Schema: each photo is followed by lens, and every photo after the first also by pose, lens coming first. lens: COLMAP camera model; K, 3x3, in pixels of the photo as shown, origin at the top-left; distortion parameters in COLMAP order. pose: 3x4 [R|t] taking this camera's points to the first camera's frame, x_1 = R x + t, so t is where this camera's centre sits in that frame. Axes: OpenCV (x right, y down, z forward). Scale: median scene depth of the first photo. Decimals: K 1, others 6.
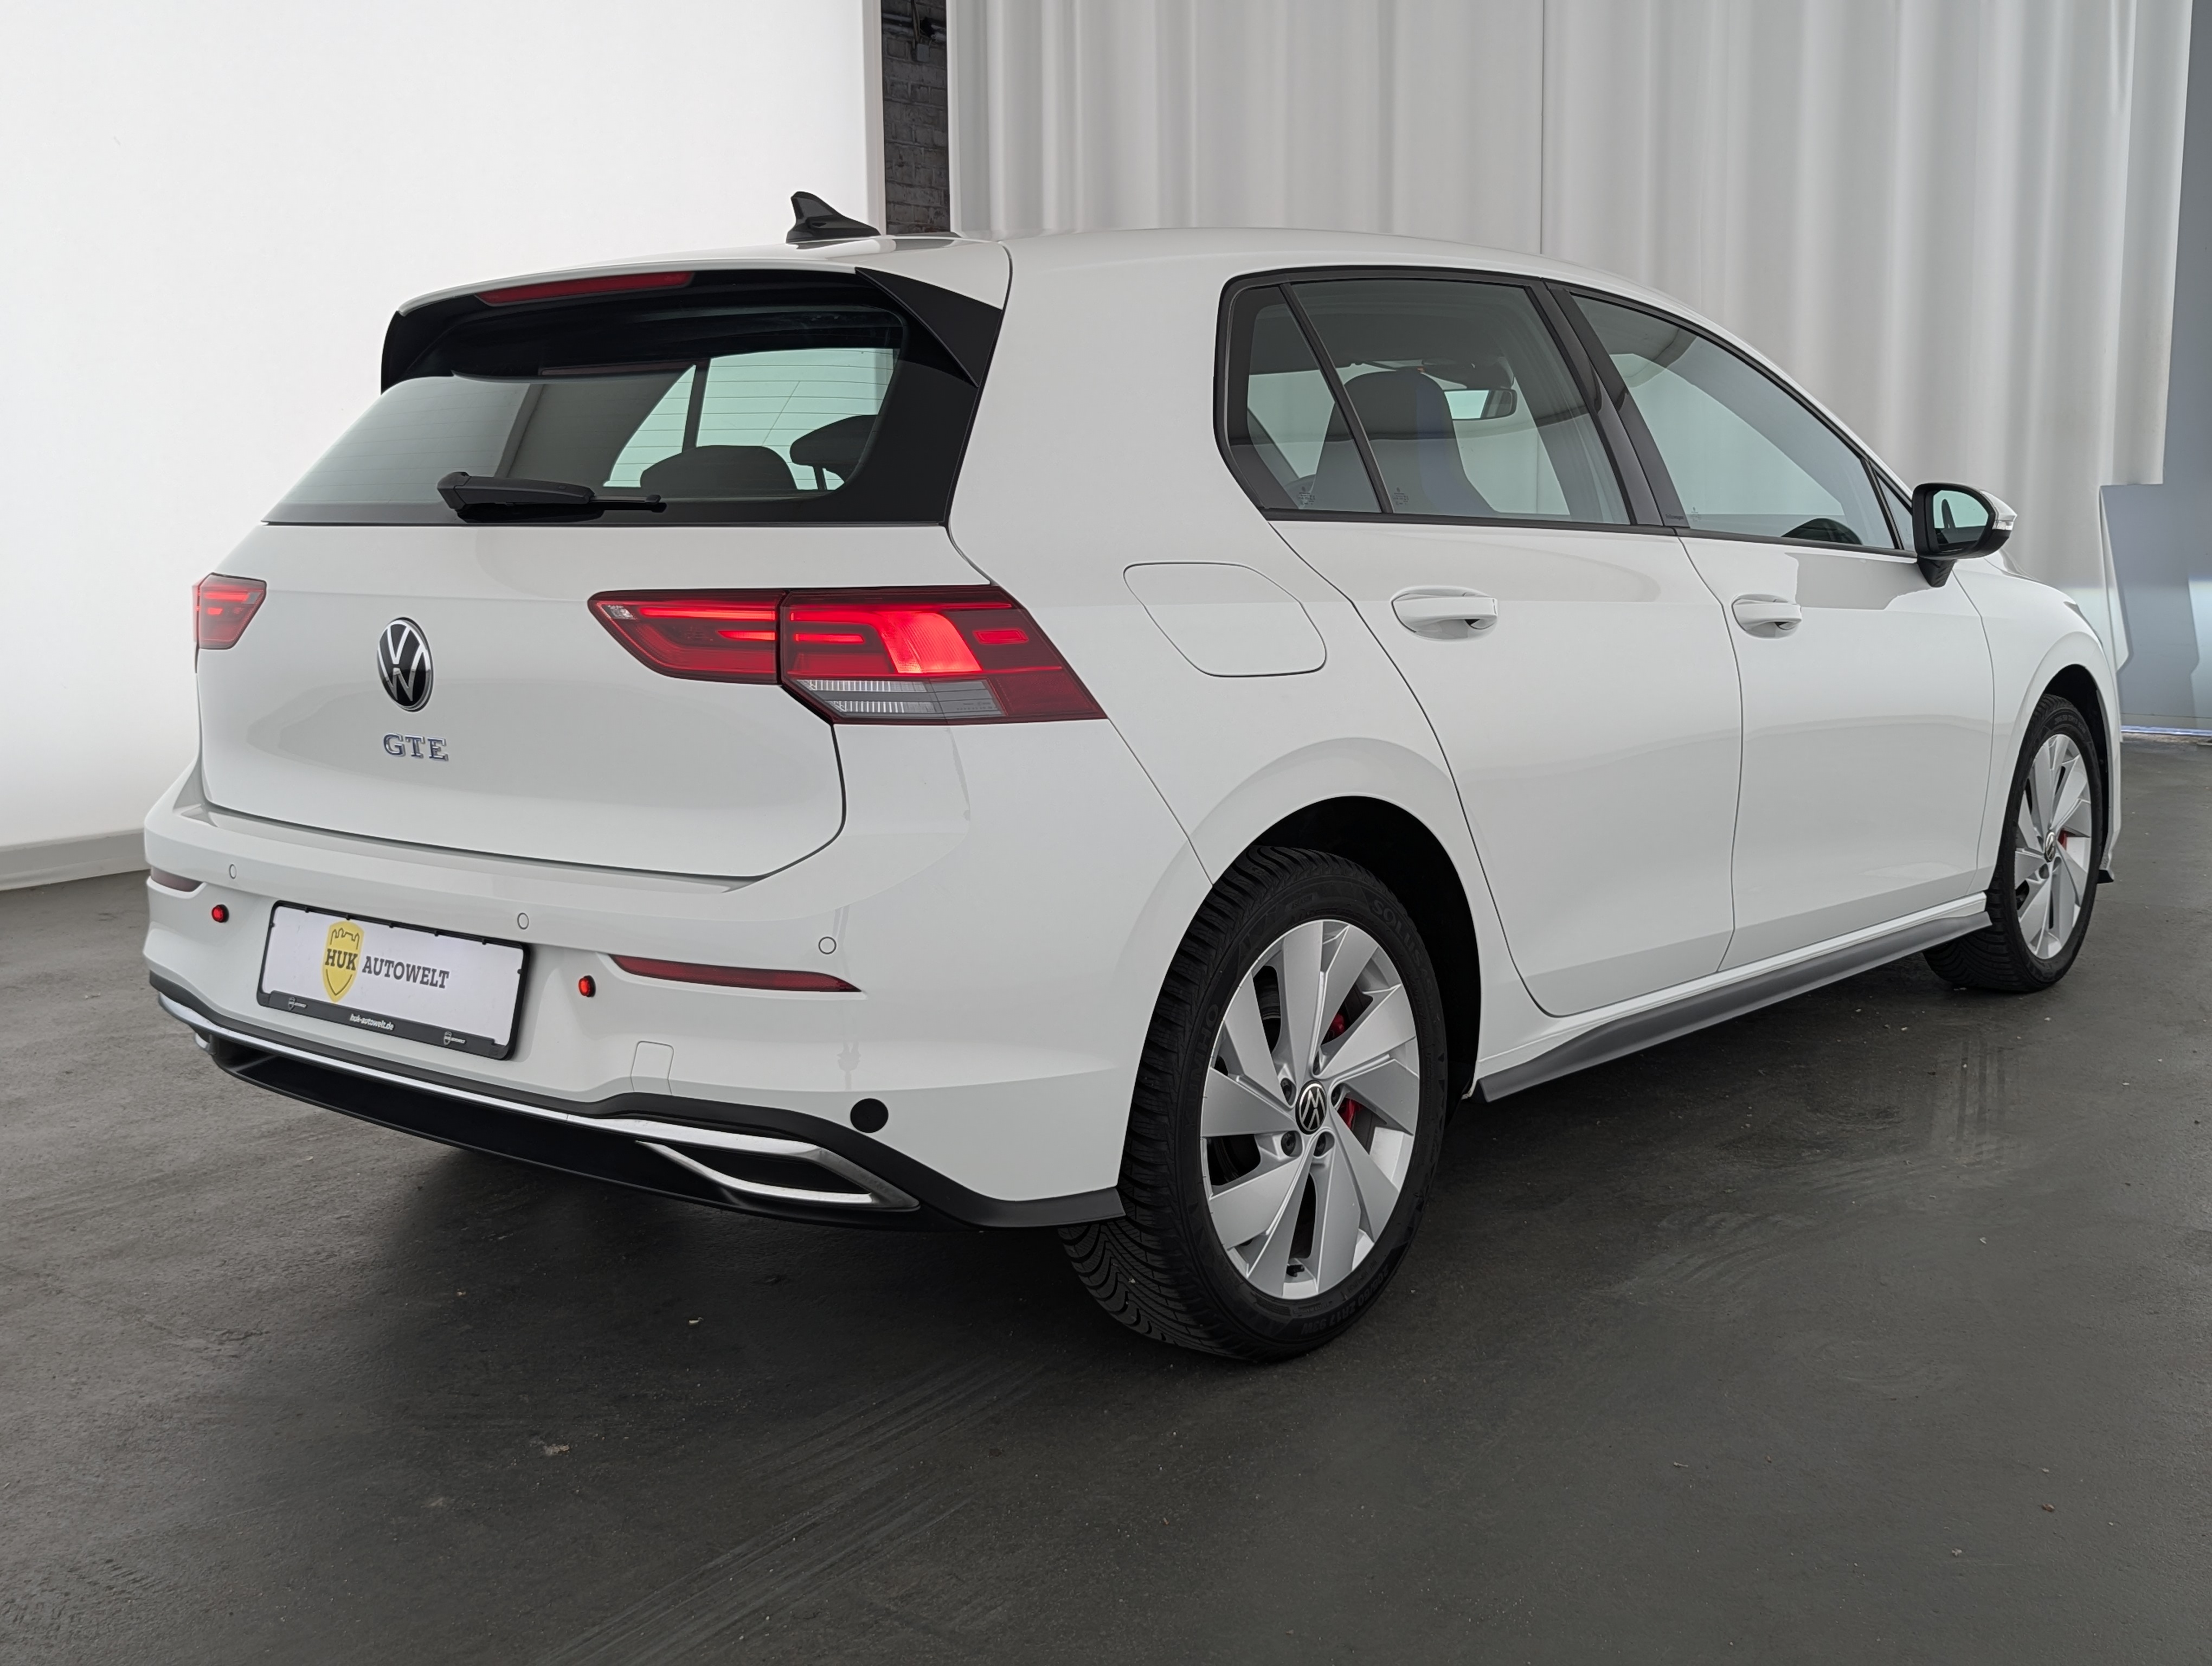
lens RADIAL K [[2286.6, 0, 1106.0], [0, 2286.6, 833.0], [0, 0, 1]] dist [0.134769, -0.241884]
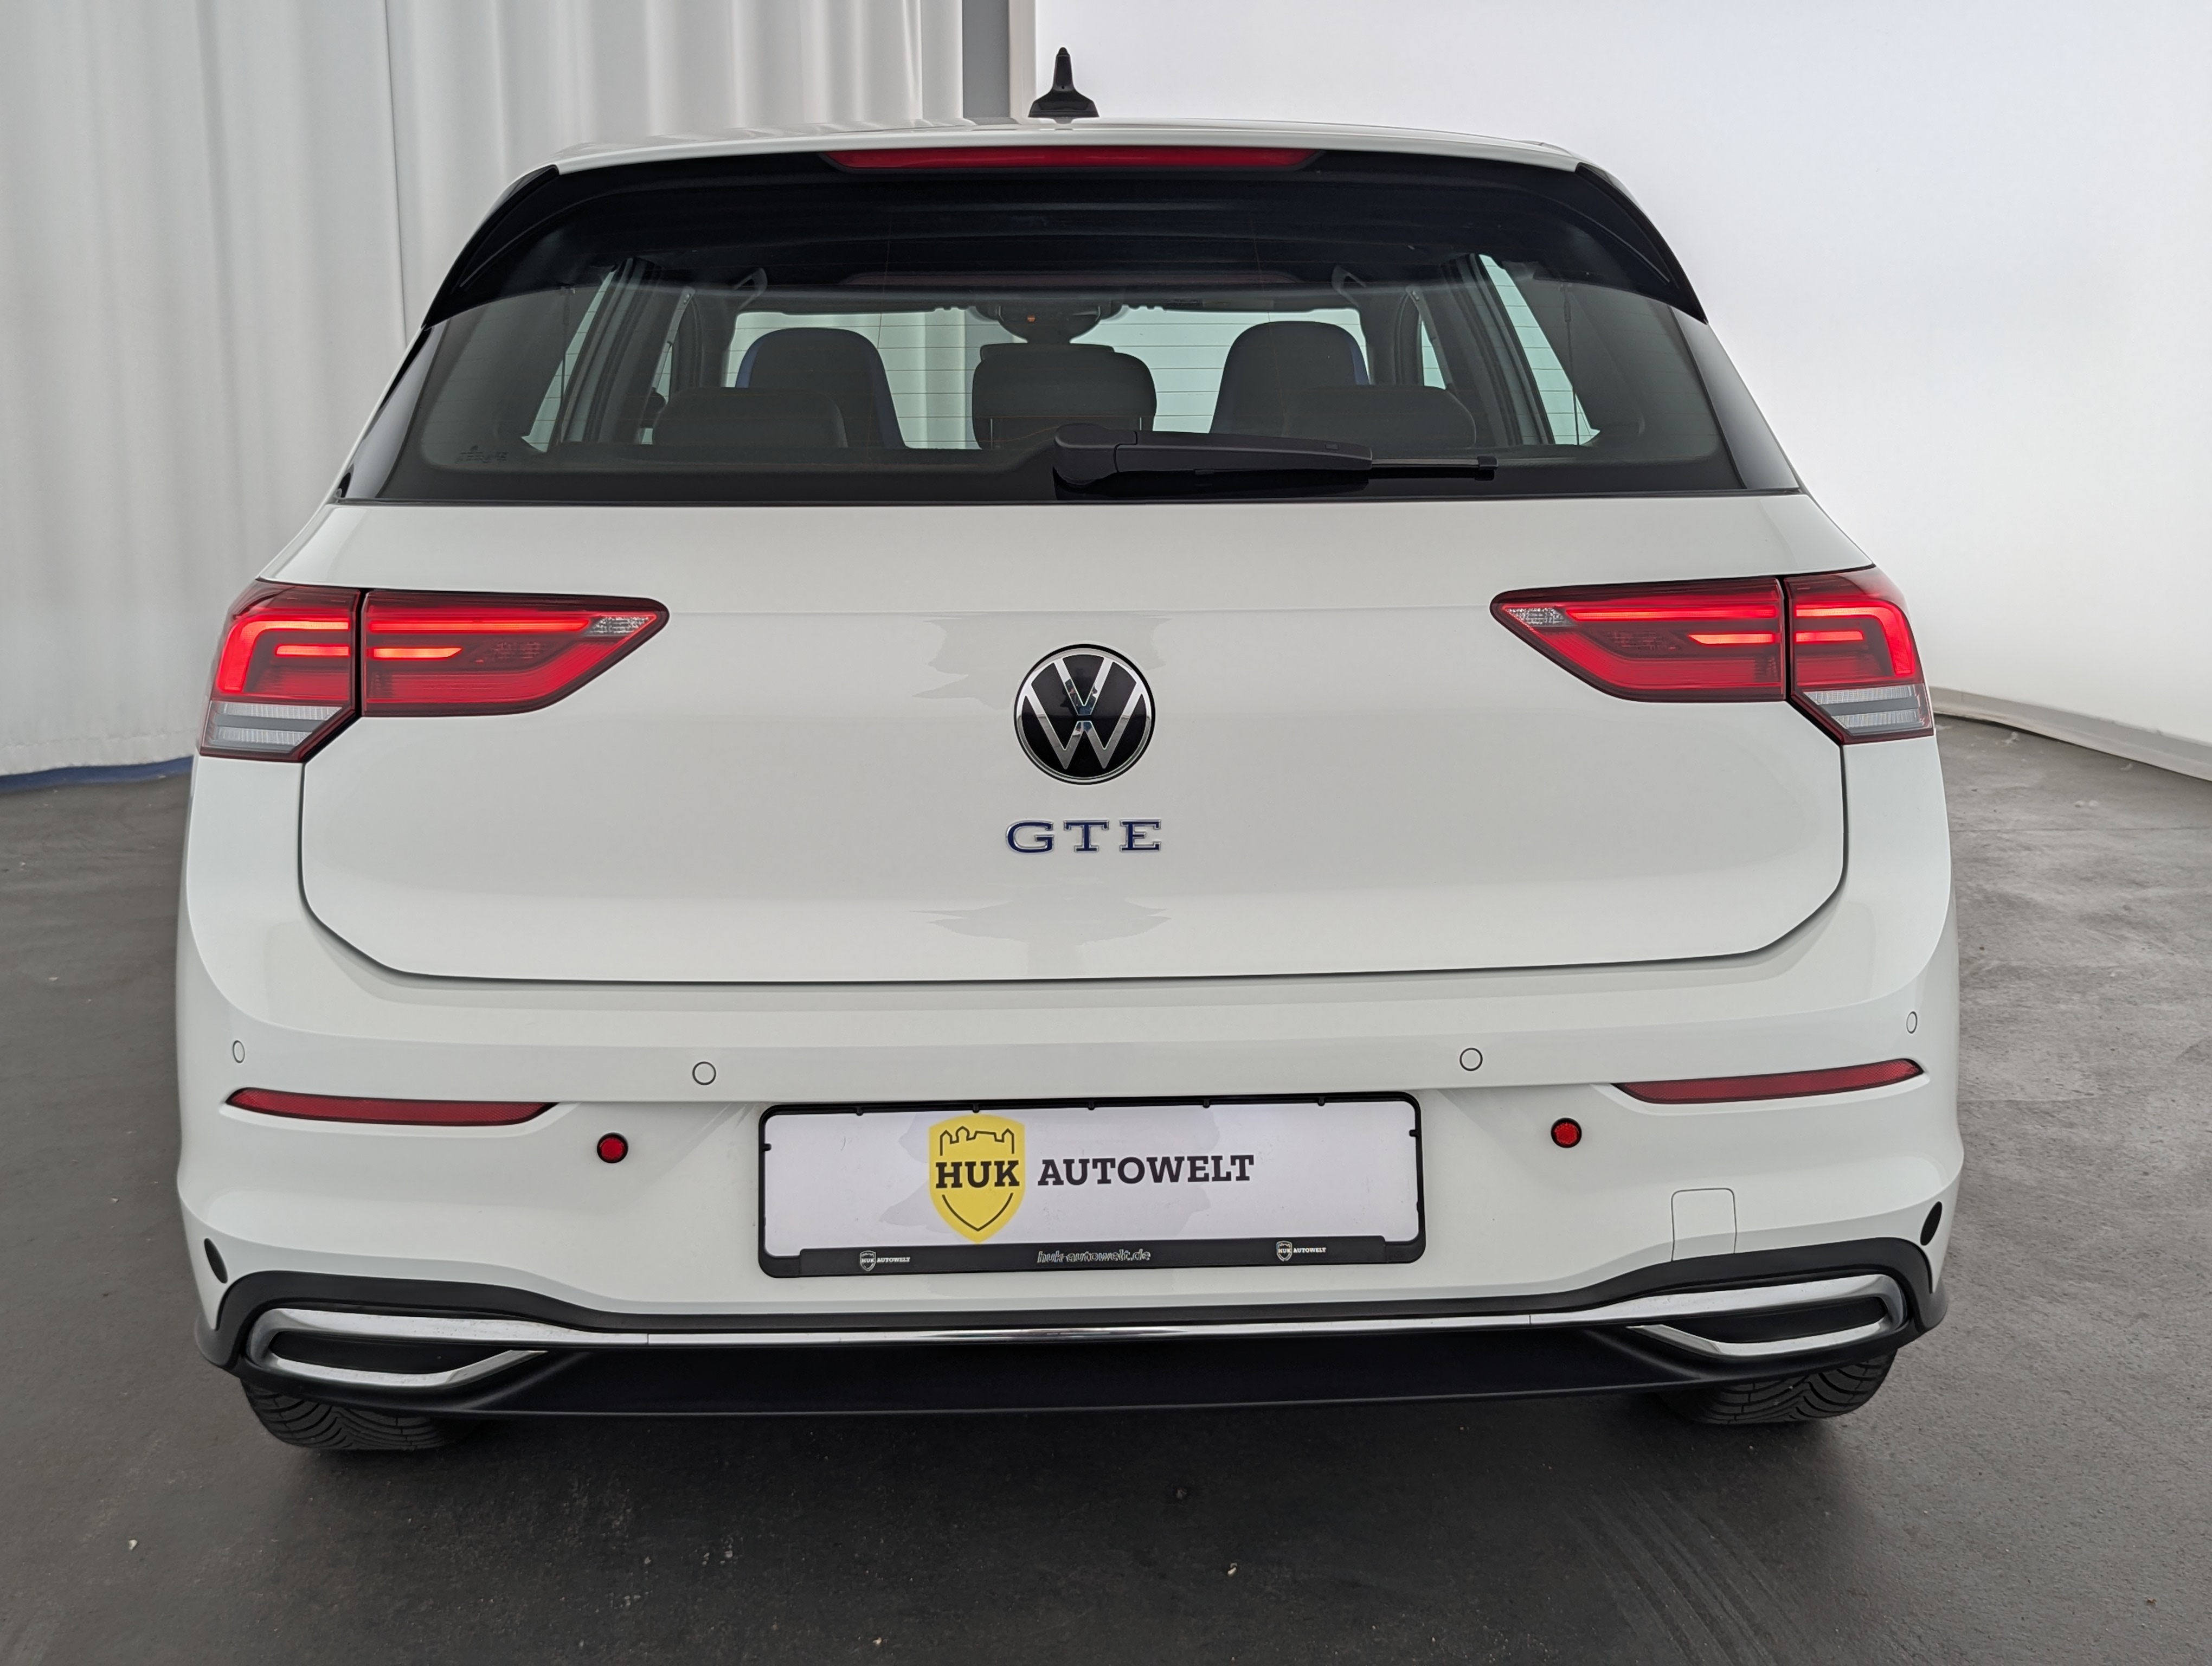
lens RADIAL K [[2286.6, 0, 1106.0], [0, 2286.6, 833.0], [0, 0, 1]] dist [0.134769, -0.241884]
pose [[0.741682, -0.101837, 0.662976, -0.744220], [0.093300, 0.994462, 0.048380, -0.070613], [-0.664231, 0.025973, 0.747076, 0.508255]]
